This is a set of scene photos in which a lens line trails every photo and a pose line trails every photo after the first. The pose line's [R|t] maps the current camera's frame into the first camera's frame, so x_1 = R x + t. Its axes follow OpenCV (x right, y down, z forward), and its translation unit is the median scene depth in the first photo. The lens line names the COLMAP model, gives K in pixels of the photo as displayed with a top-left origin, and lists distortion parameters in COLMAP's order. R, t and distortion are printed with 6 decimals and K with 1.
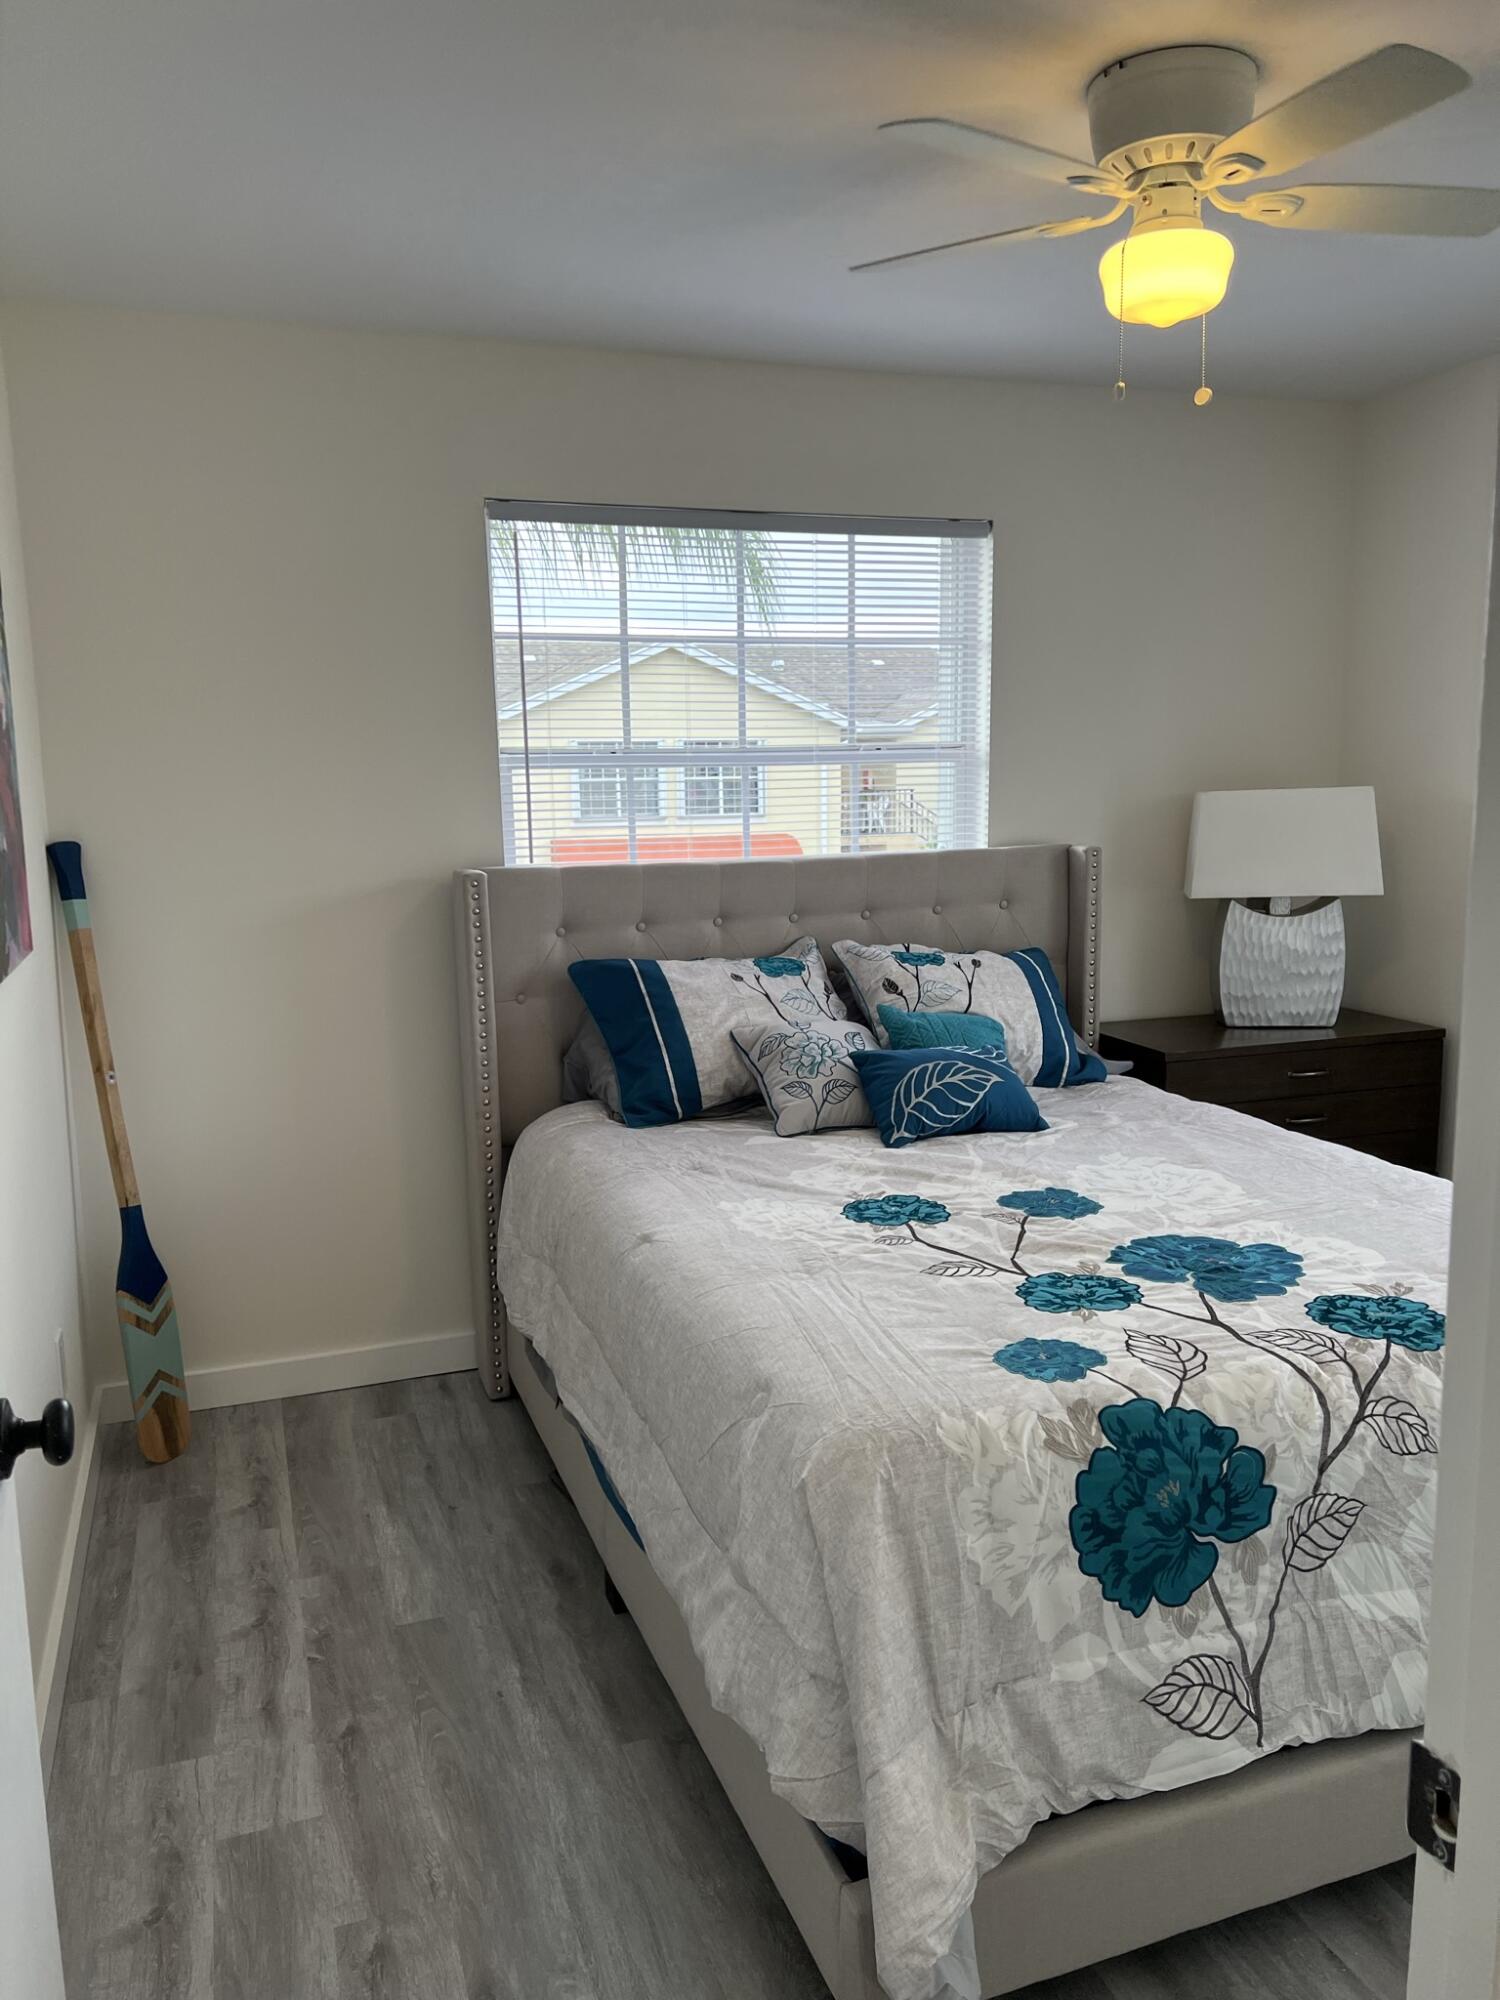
lens RADIAL K [[1506.4, 0, 750.0], [0, 1506.4, 1000.0], [0, 0, 1]] dist [0.011790, -0.006130]
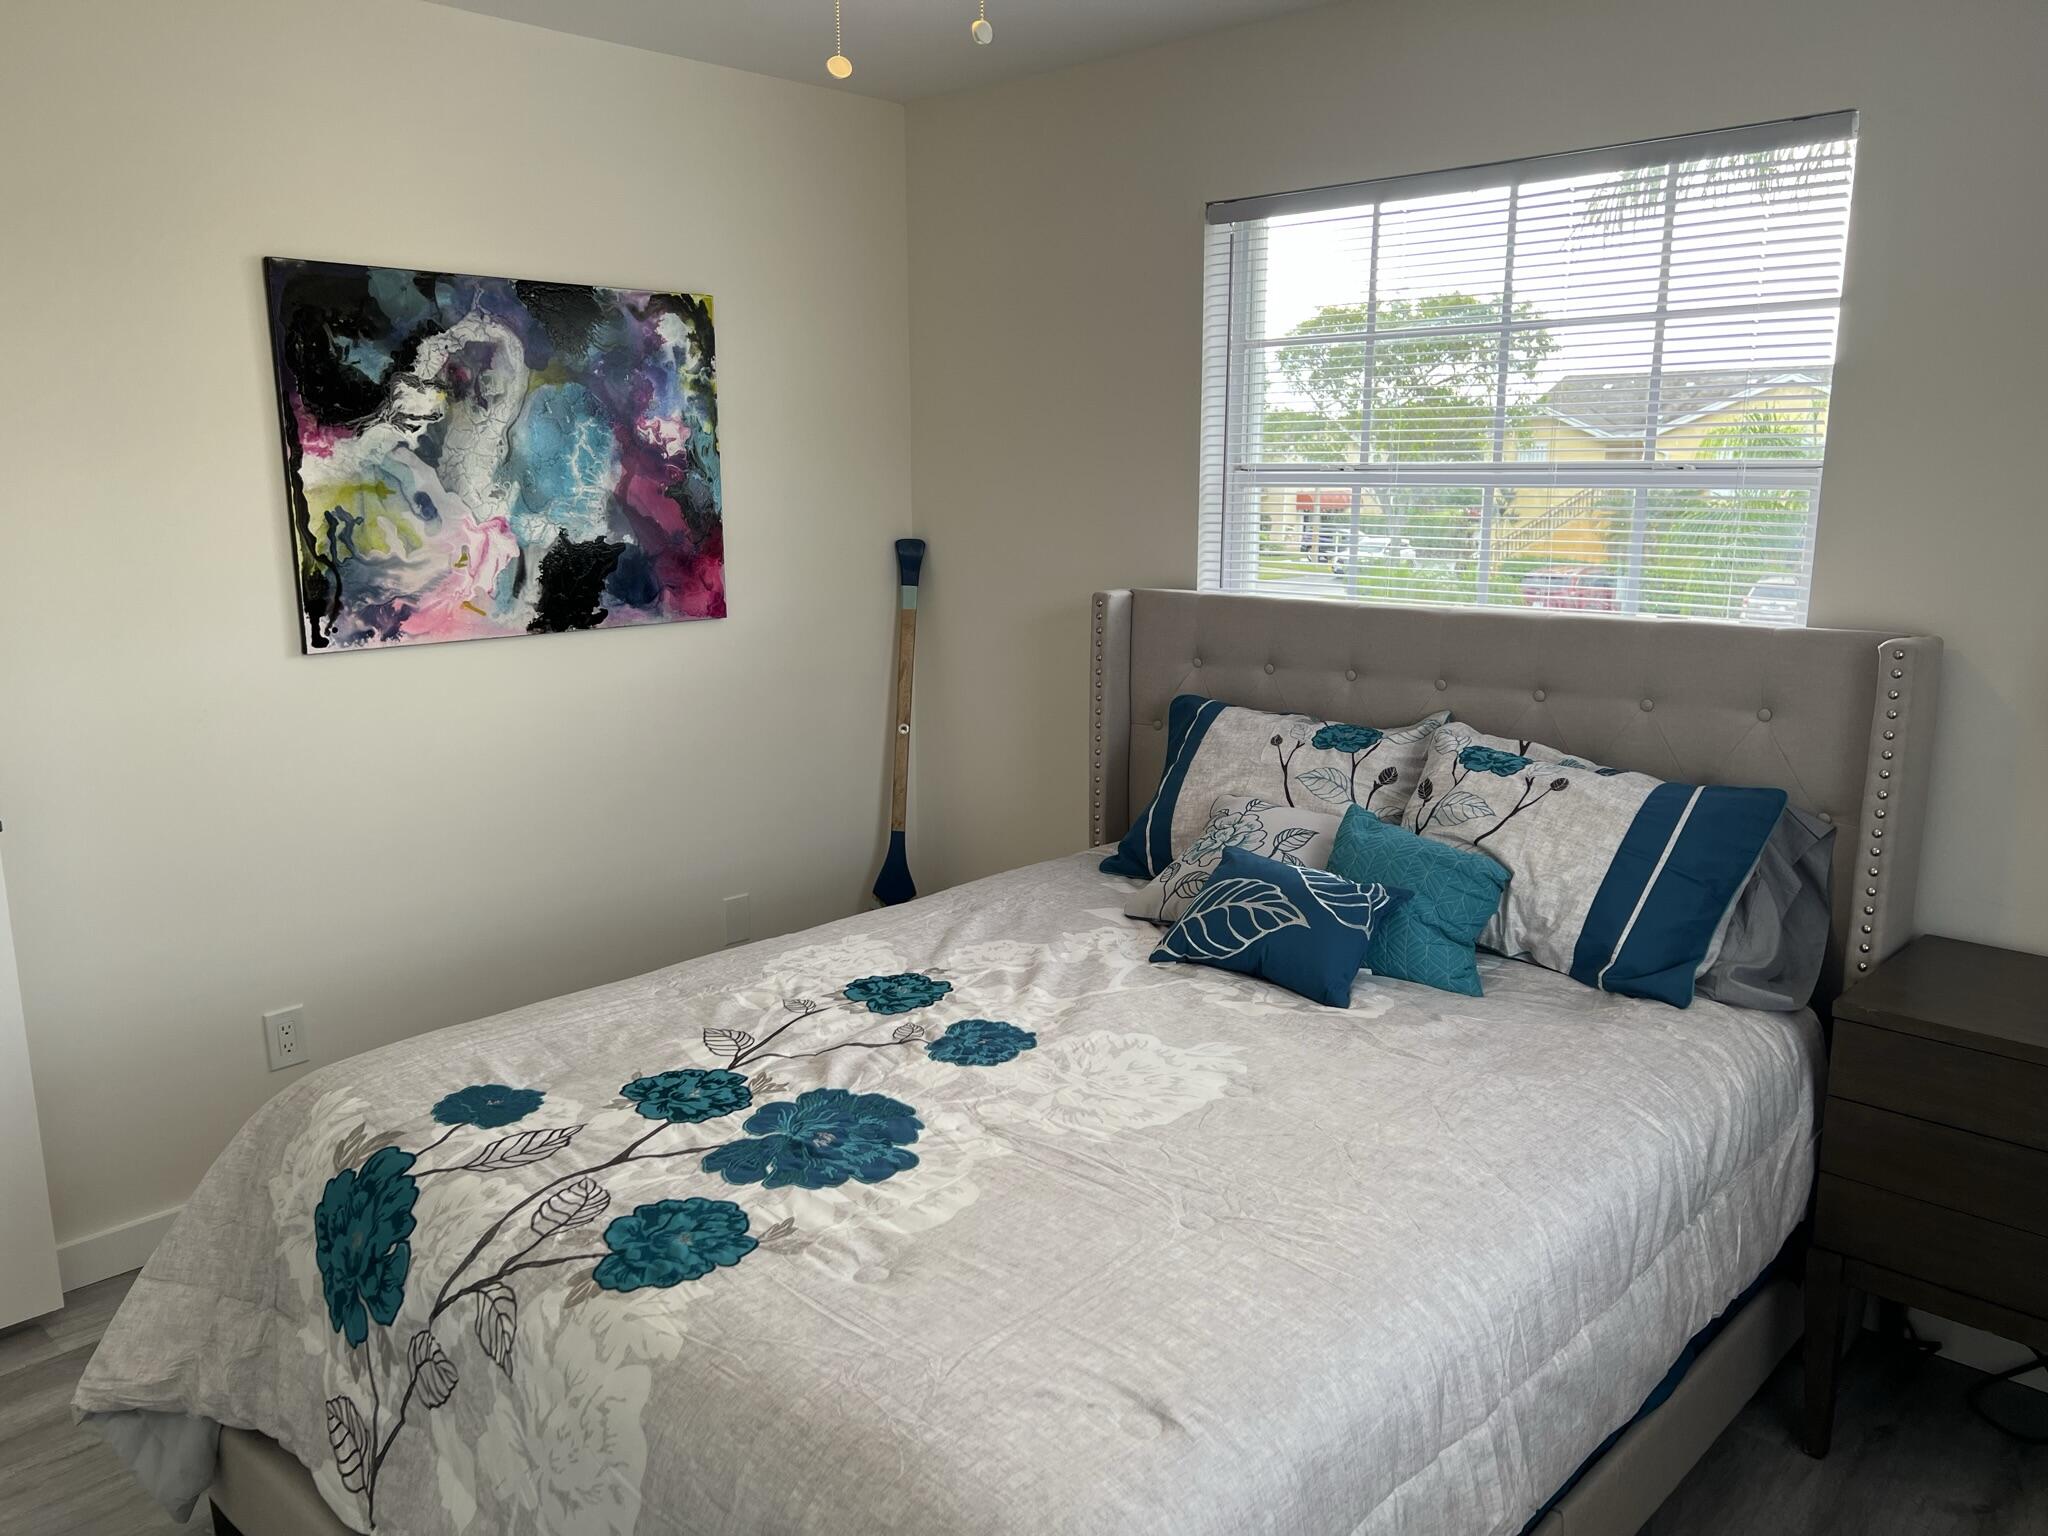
lens RADIAL K [[1542.5, 0, 1035.2], [0, 1542.5, 781.1], [0, 0, 1]] dist [0.011790, -0.006130]
pose [[0.457657, 0.194799, -0.867527, 0.958893], [-0.138146, 0.979435, 0.147050, -0.142247], [0.878332, 0.052547, 0.475155, 0.633680]]
